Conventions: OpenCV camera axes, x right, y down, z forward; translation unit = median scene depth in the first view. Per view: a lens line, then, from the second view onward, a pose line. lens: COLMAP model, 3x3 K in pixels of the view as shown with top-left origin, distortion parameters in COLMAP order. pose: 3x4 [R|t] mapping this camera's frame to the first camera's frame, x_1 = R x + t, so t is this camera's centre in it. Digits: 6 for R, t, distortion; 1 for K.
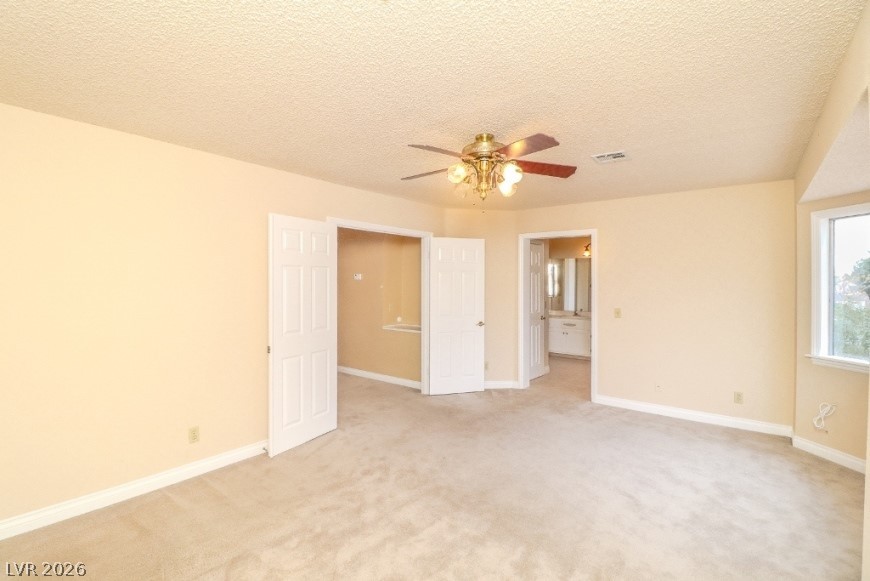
lens RADIAL K [[404.0, 0, 432.4], [0, 404.0, 283.3], [0, 0, 1]] dist [-0.000200, -0.009406]
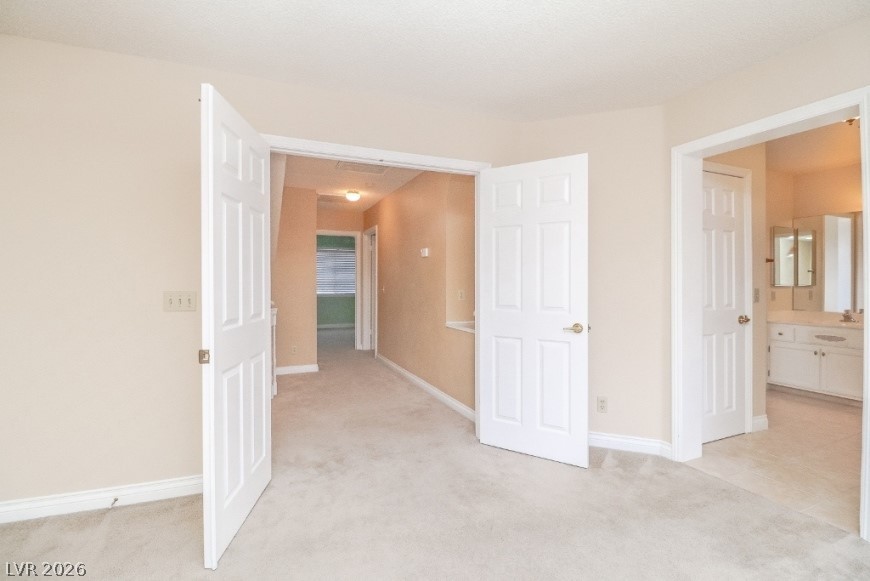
lens RADIAL K [[404.0, 0, 432.4], [0, 404.0, 283.3], [0, 0, 1]] dist [-0.000200, -0.009406]
pose [[0.877455, -0.001931, -0.479655, 0.195360], [0.001511, 0.999998, -0.001262, 0.045733], [0.479656, 0.000383, 0.877456, 0.428709]]
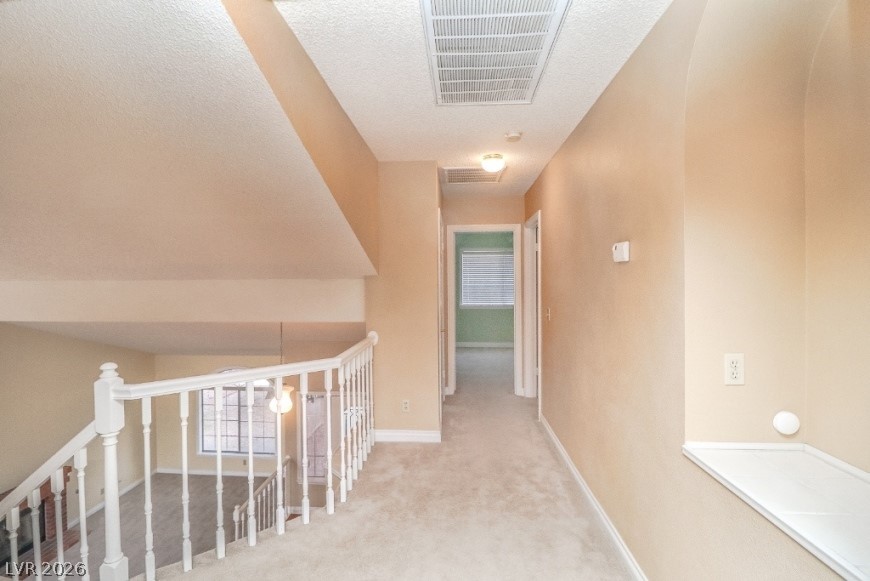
lens RADIAL K [[404.0, 0, 432.4], [0, 404.0, 283.3], [0, 0, 1]] dist [-0.000200, -0.009406]
pose [[0.570566, -0.004432, -0.821240, -0.009332], [0.003938, 0.999989, -0.002660, 0.010514], [0.821242, -0.001716, 0.570577, 0.792060]]
